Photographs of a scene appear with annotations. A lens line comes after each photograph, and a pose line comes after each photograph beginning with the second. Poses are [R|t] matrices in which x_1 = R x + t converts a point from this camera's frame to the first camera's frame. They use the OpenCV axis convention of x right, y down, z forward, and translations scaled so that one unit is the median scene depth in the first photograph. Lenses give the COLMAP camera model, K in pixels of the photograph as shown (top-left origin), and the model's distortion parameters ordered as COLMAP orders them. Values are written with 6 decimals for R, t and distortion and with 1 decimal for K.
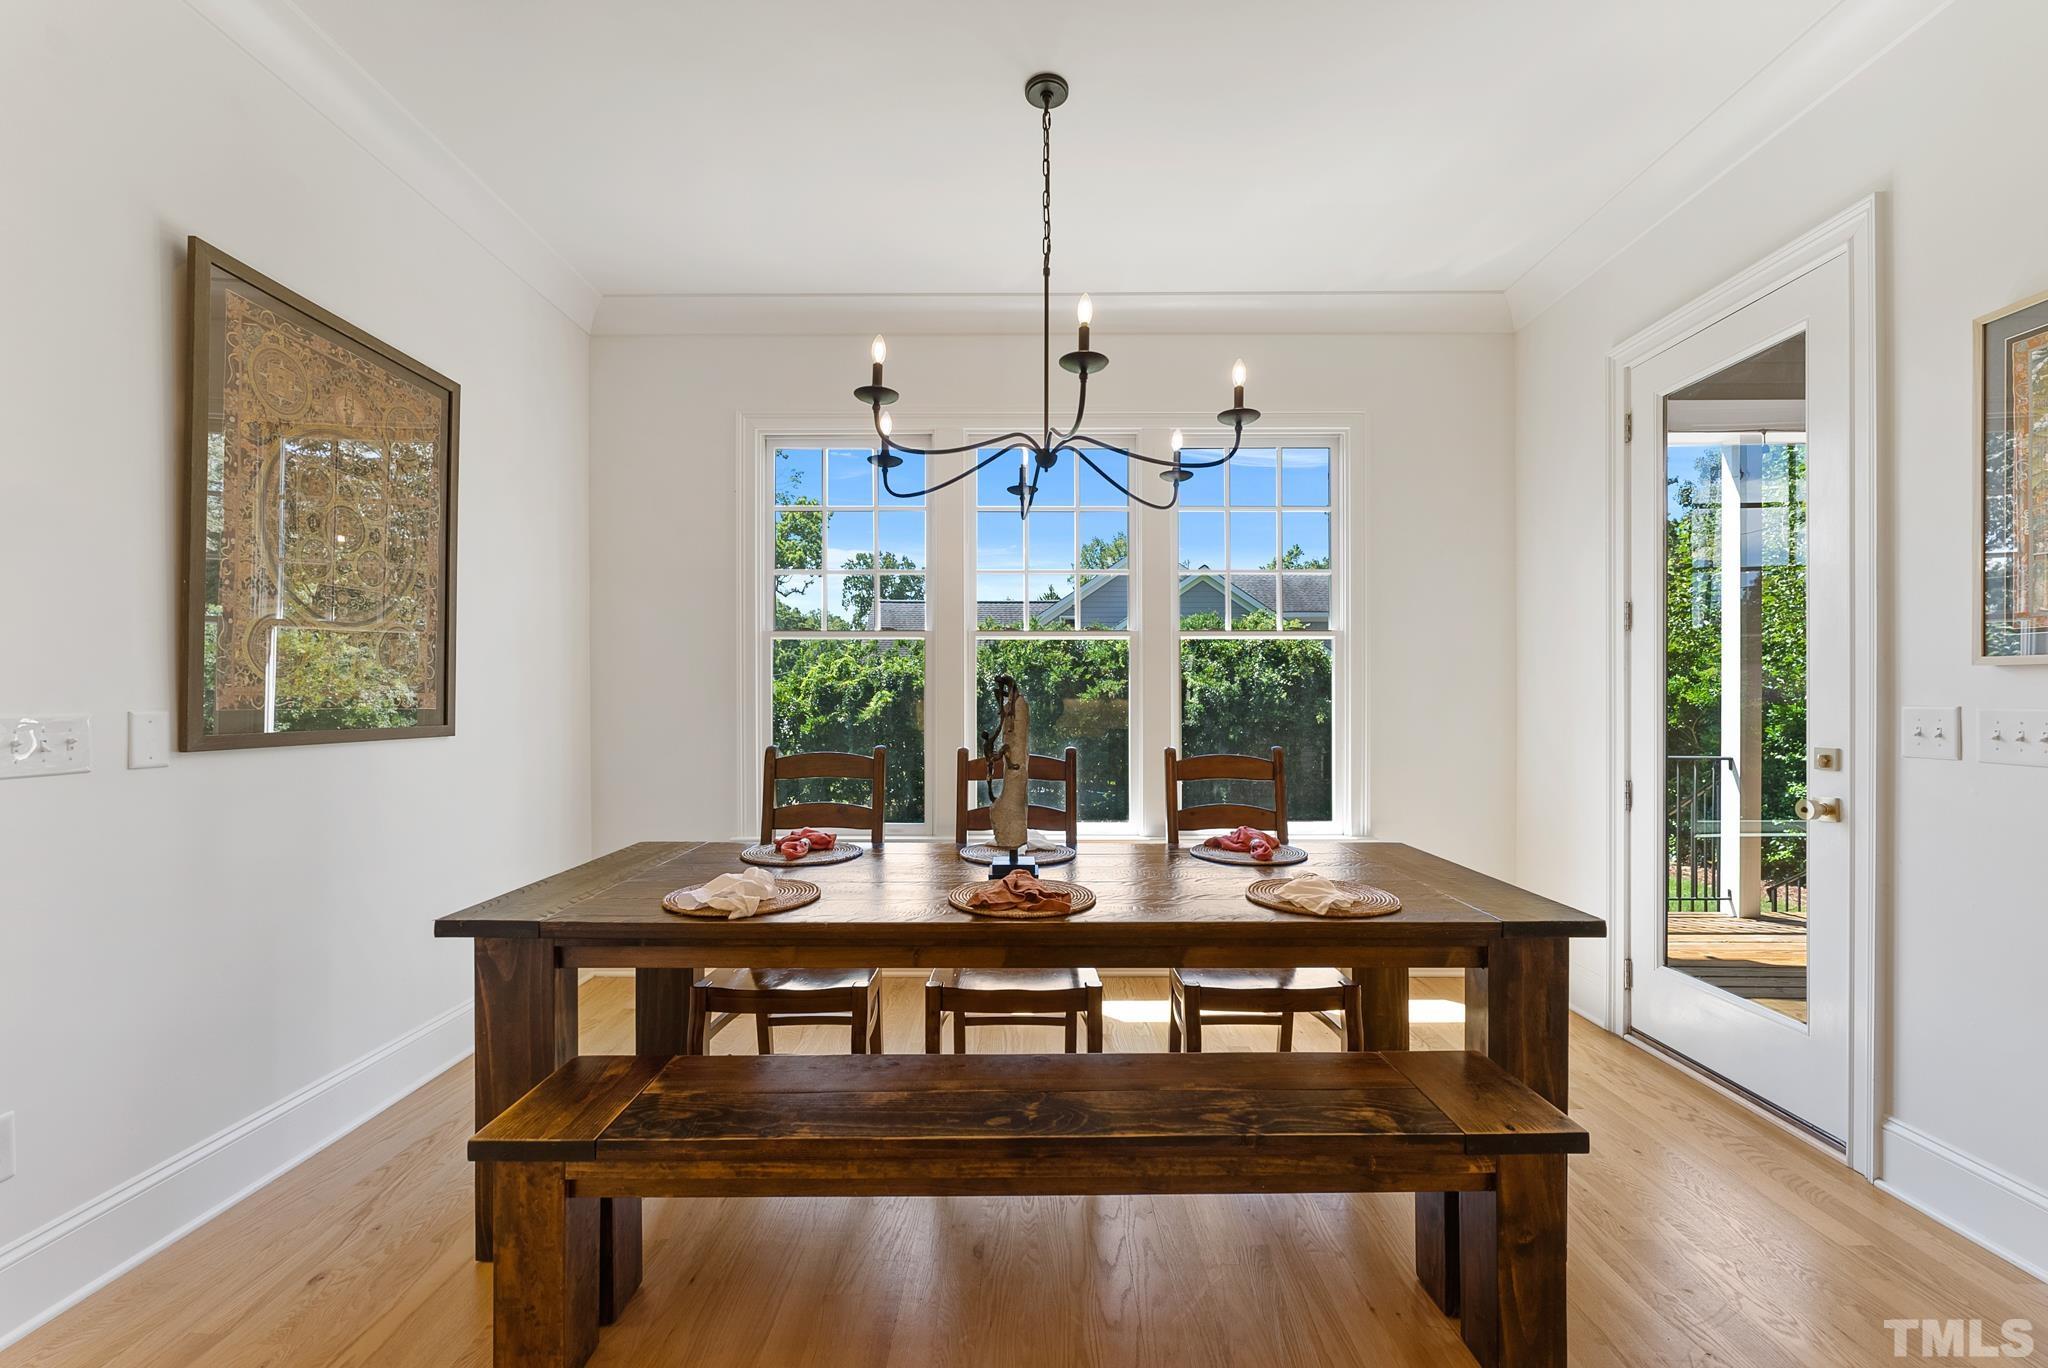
lens RADIAL K [[818.5, 0, 1021.7], [0, 818.5, 700.6], [0, 0, 1]] dist [-0.004541, 0.001308]
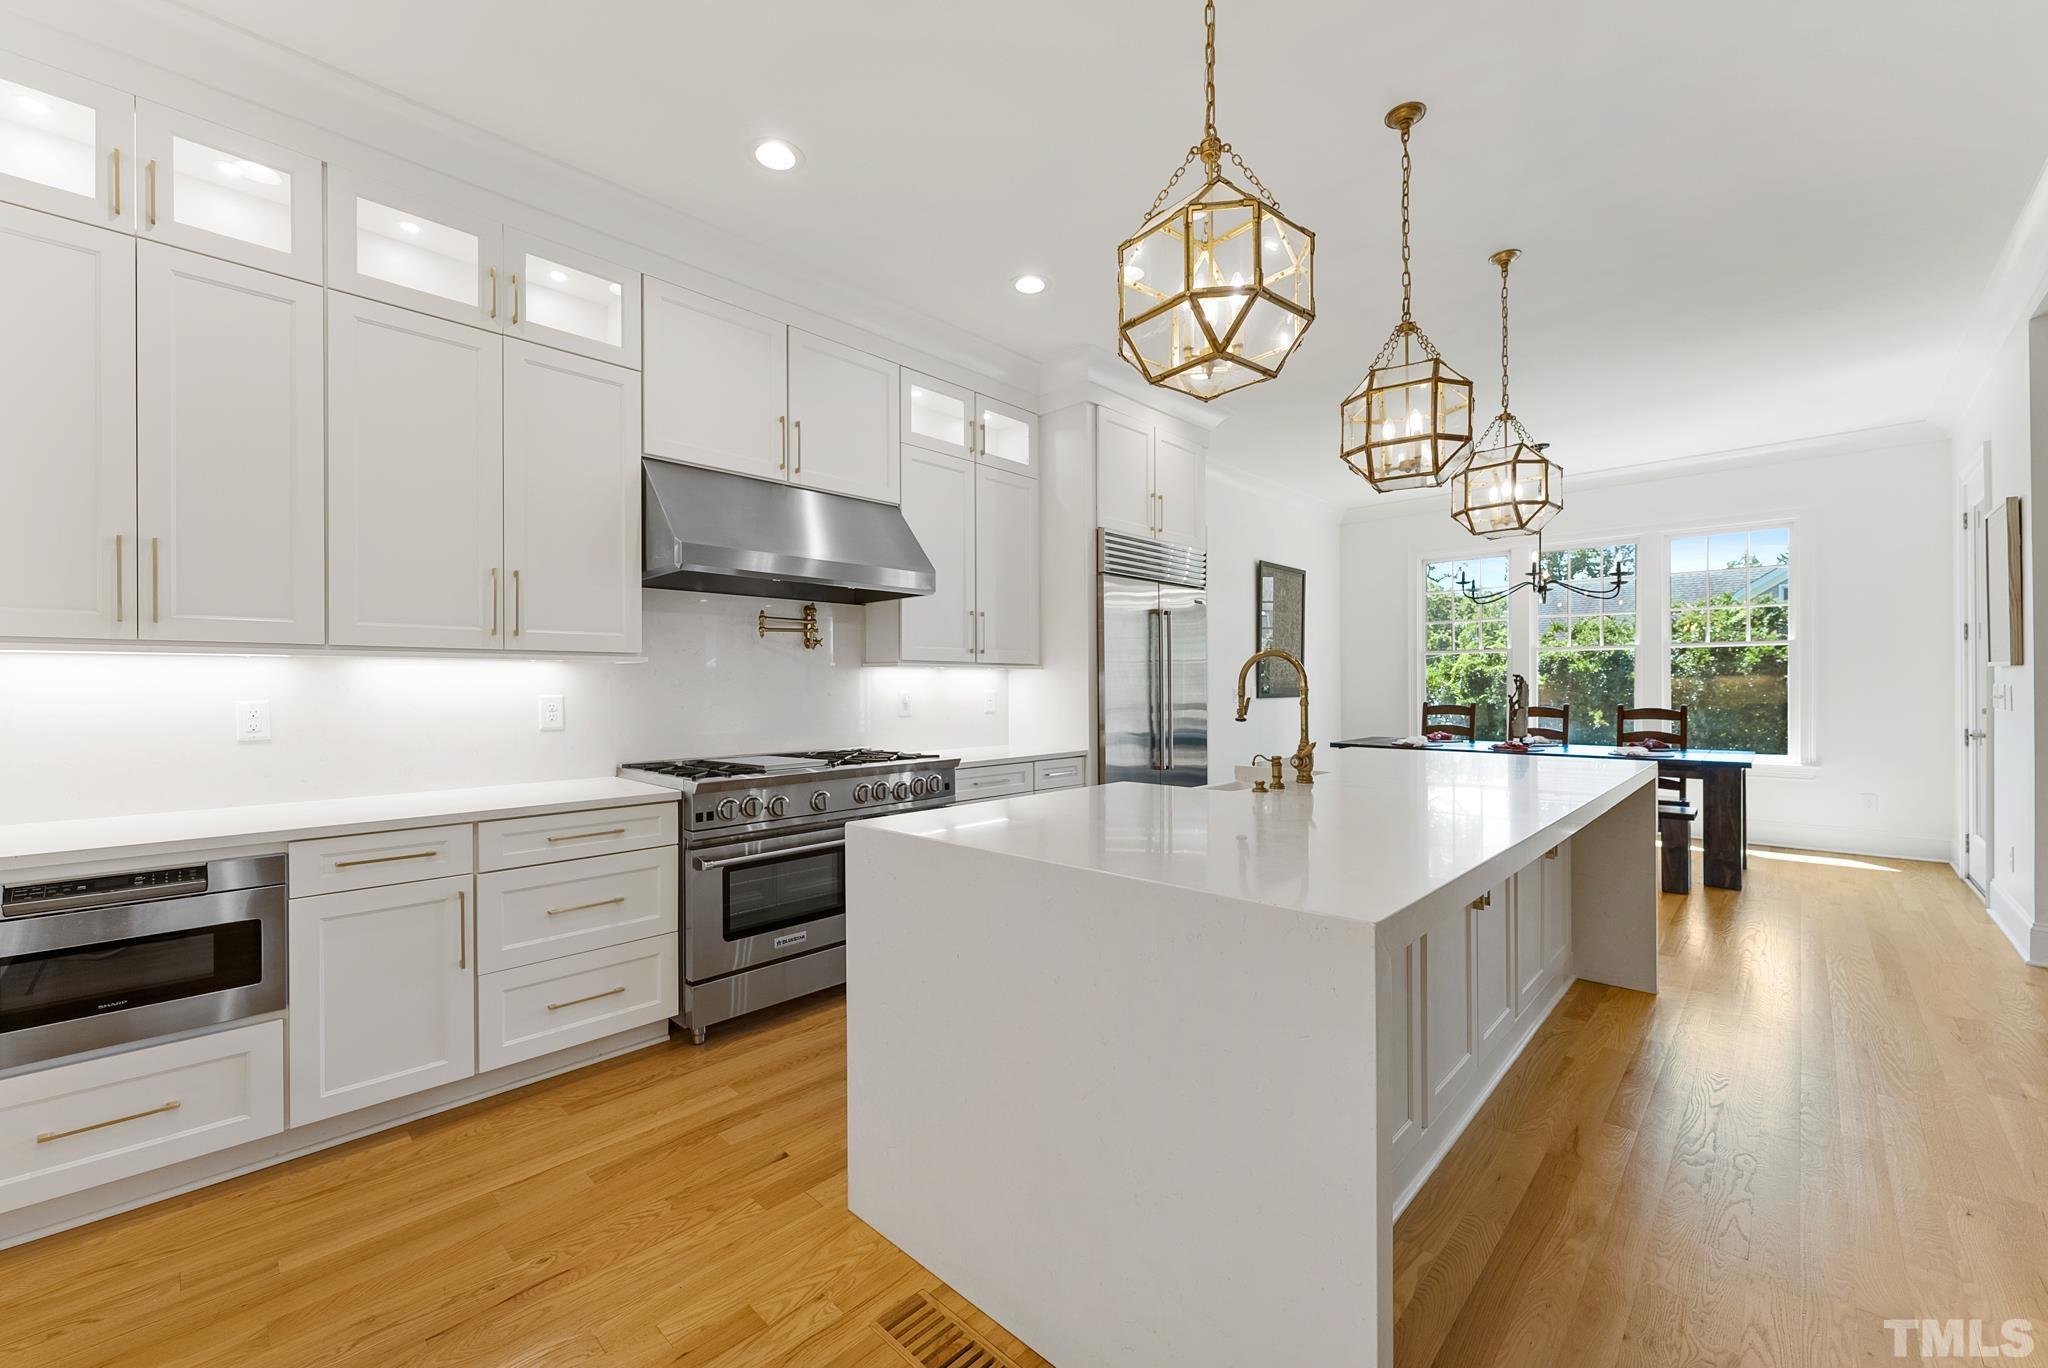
lens RADIAL K [[818.5, 0, 1021.4], [0, 818.5, 686.4], [0, 0, 1]] dist [-0.004541, 0.001308]
pose [[0.729773, -0.000366, -0.683689, 0.067194], [0.001453, 0.999998, 0.001016, 0.000994], [0.683688, -0.001735, 0.729773, -0.223322]]
